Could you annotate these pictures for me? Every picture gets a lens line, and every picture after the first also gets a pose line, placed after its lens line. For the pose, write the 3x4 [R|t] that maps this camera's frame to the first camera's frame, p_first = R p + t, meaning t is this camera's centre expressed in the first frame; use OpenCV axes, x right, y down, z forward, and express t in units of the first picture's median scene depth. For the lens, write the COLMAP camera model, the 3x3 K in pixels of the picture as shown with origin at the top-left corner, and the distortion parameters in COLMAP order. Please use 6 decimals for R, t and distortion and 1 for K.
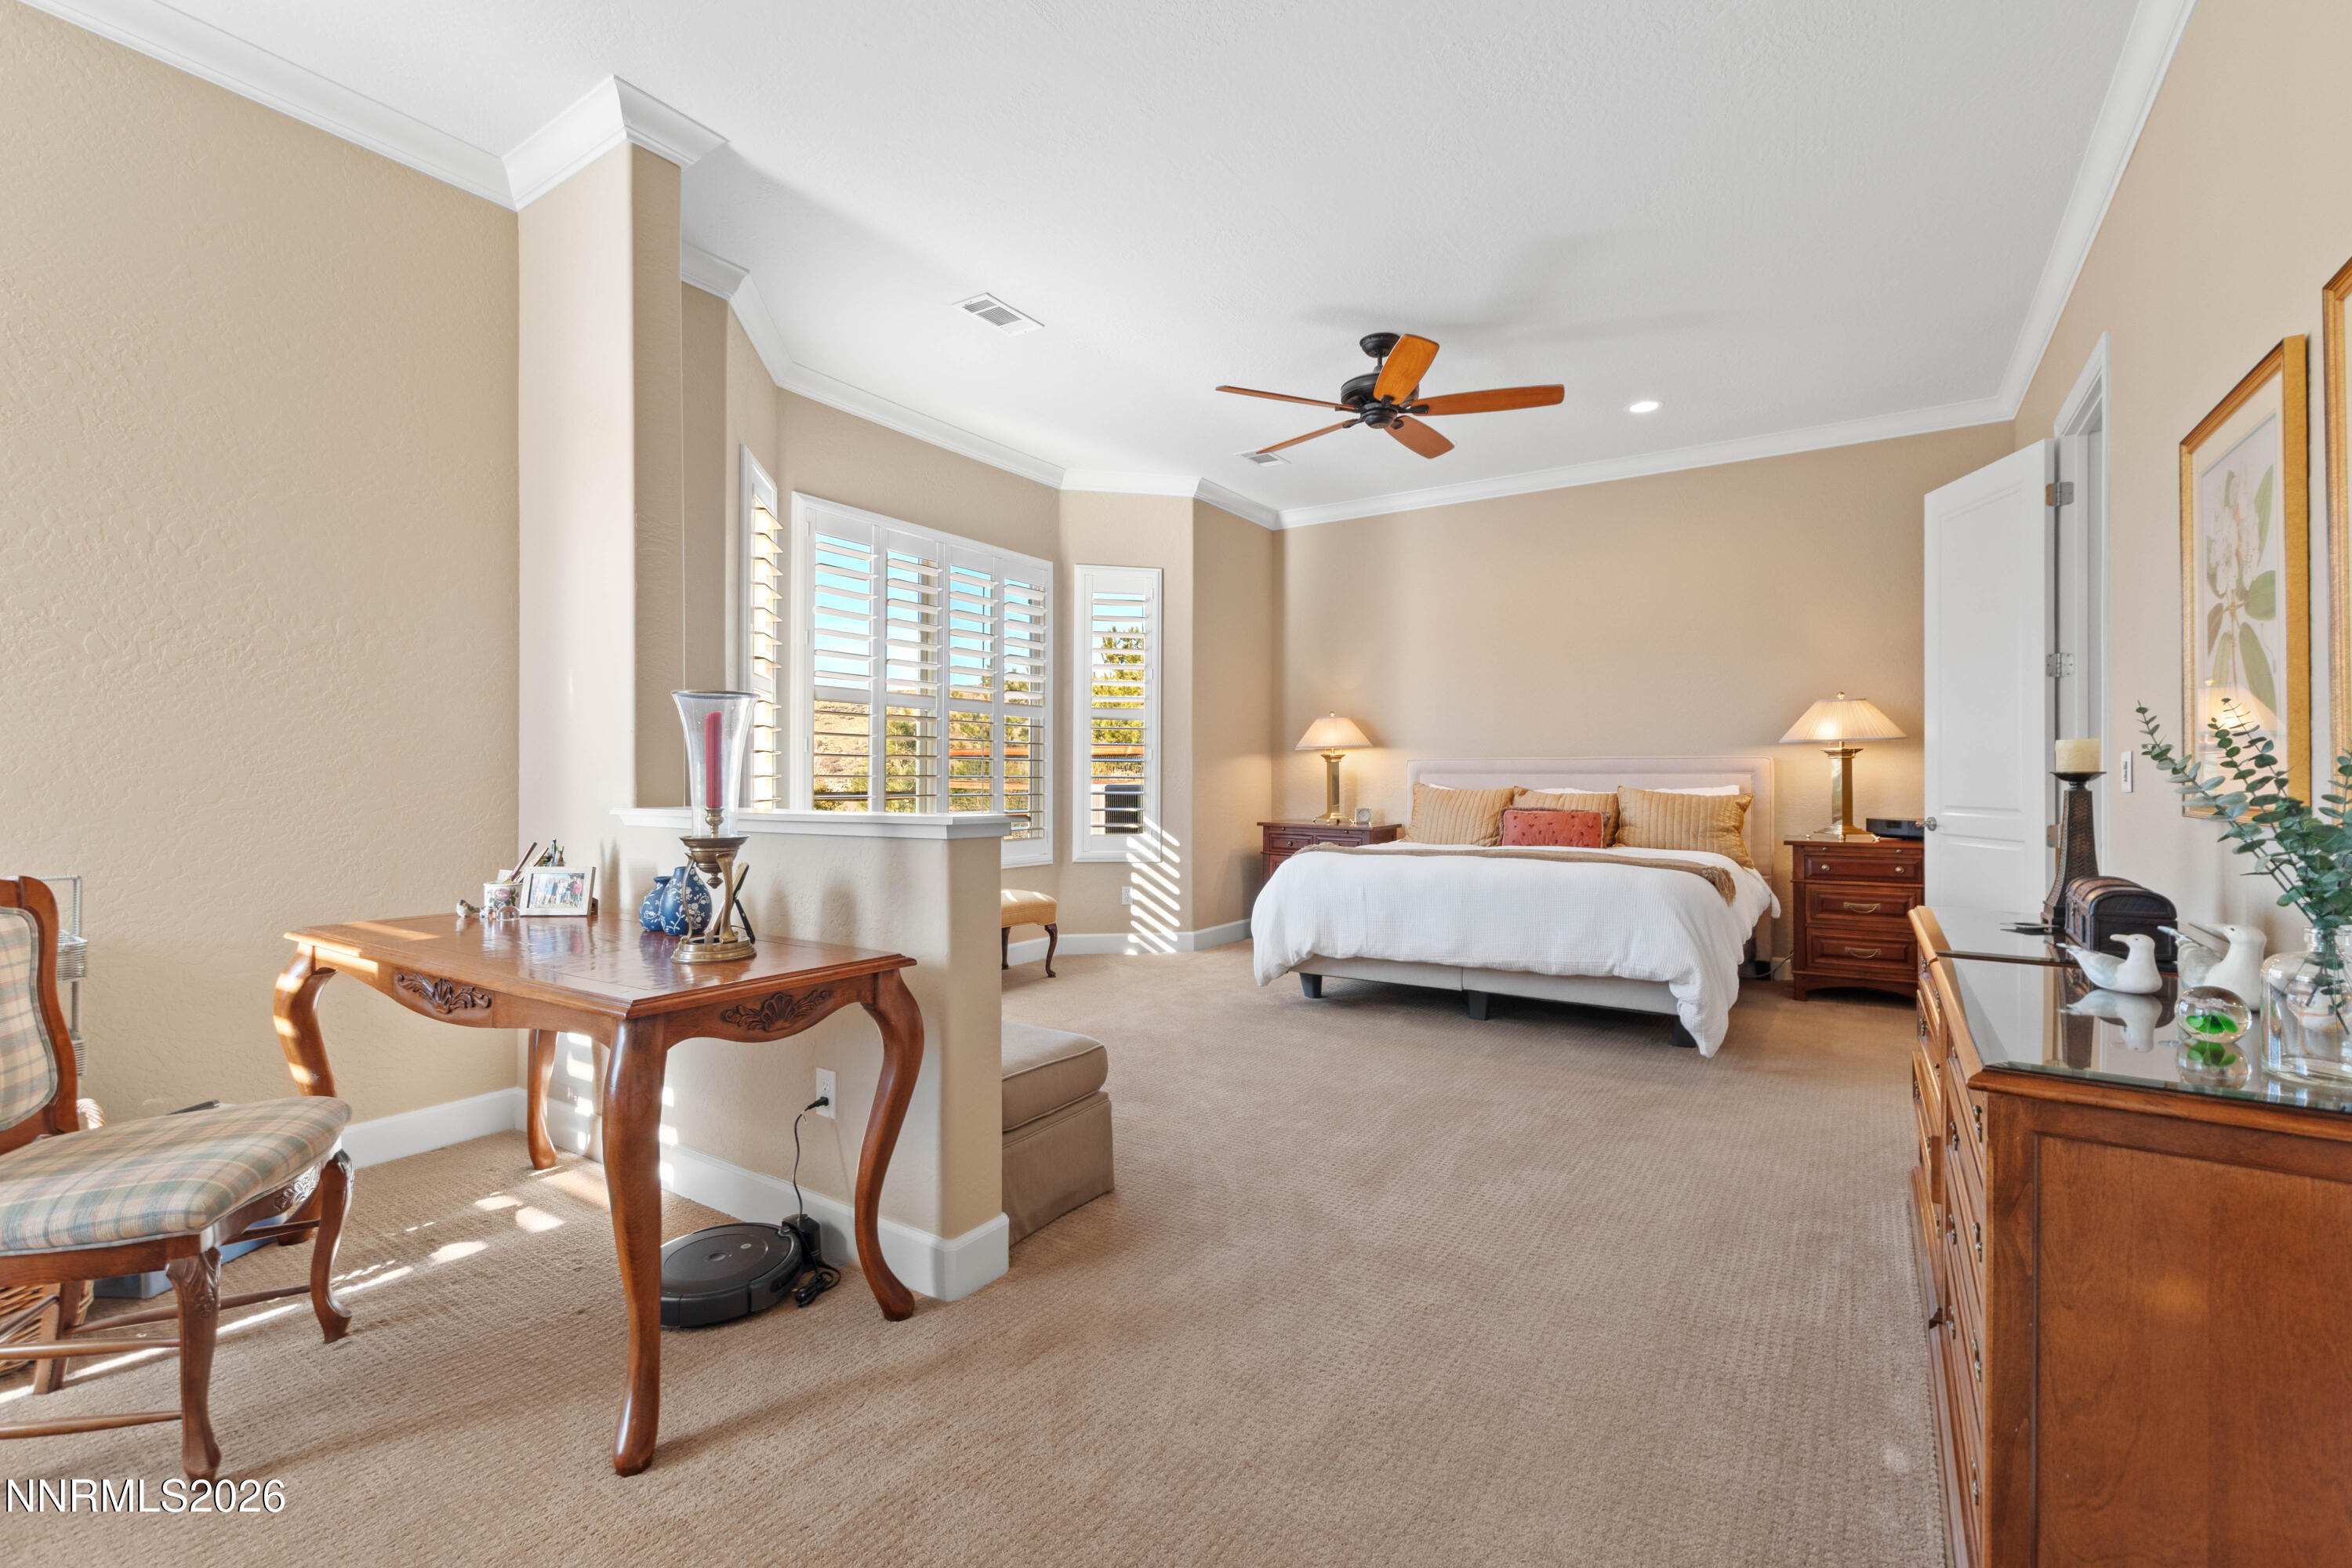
lens RADIAL K [[1038.2, 0, 1176.4], [0, 1038.2, 771.3], [0, 0, 1]] dist [0.006572, -0.002933]
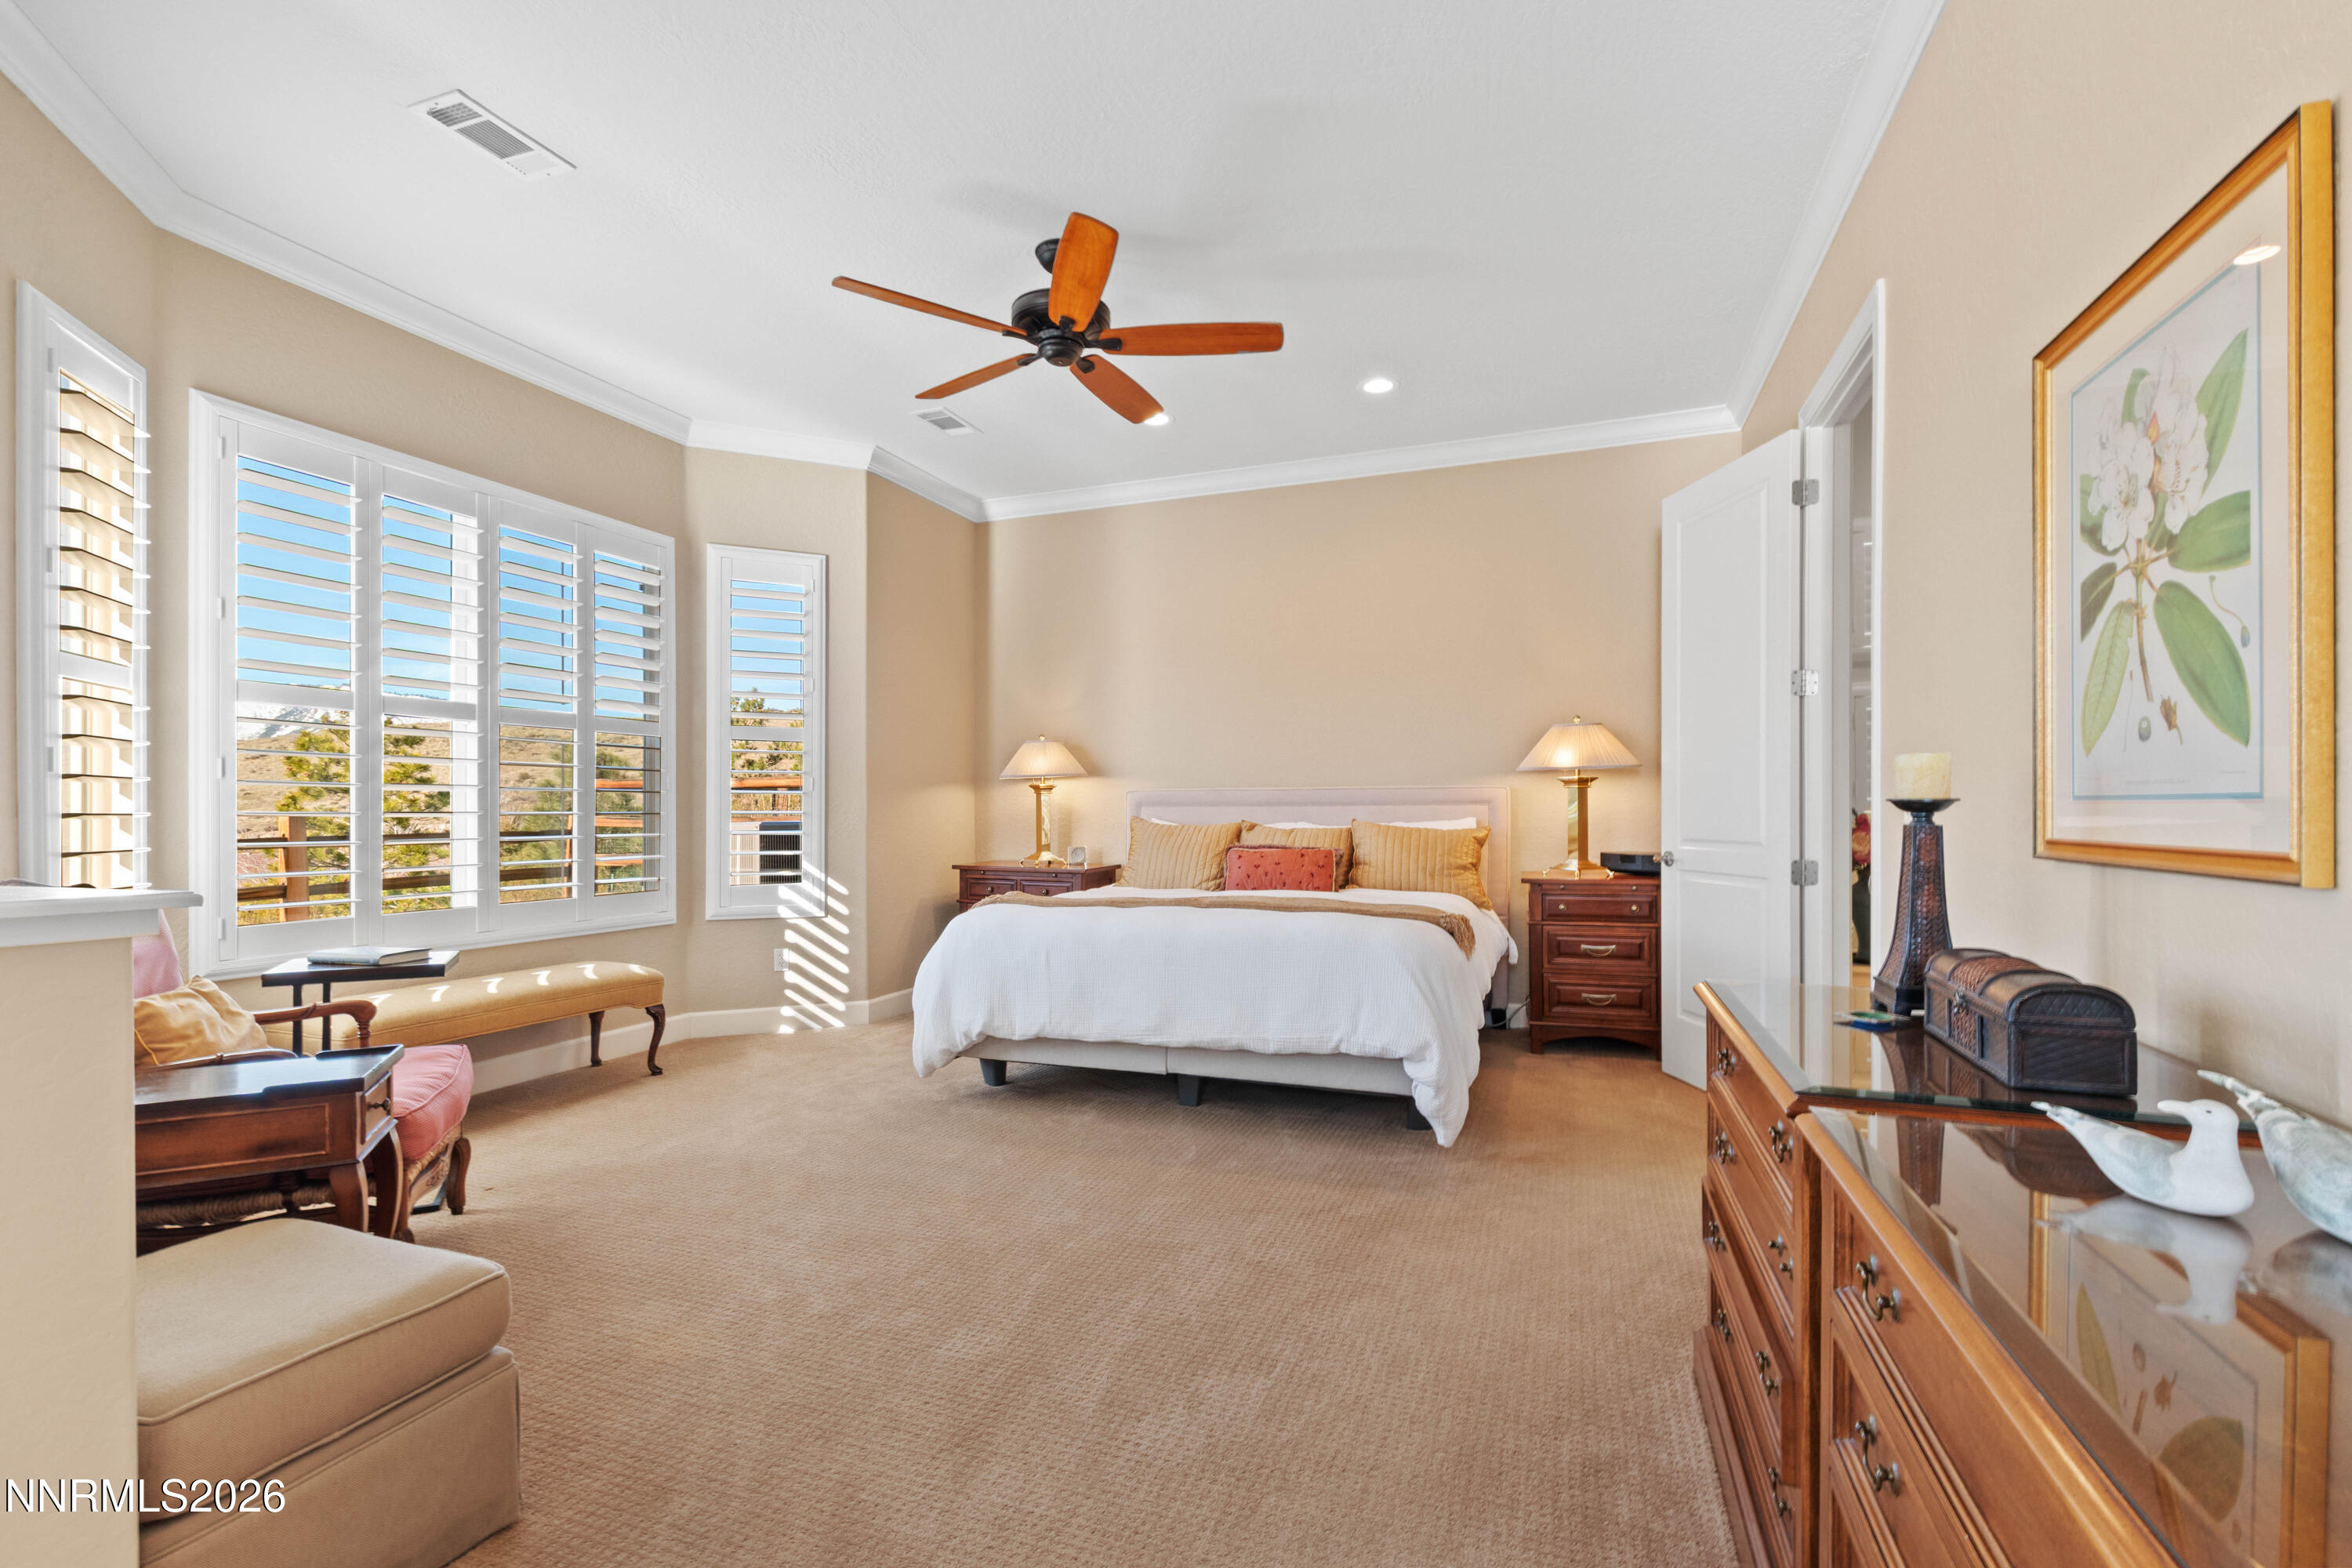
lens RADIAL K [[1038.2, 0, 1172.0], [0, 1038.2, 822.1], [0, 0, 1]] dist [0.006572, -0.002933]
pose [[0.975961, -0.007476, 0.217817, 0.104241], [0.003915, 0.999852, 0.016777, 0.001196], [-0.217910, -0.015521, 0.975845, 0.212405]]
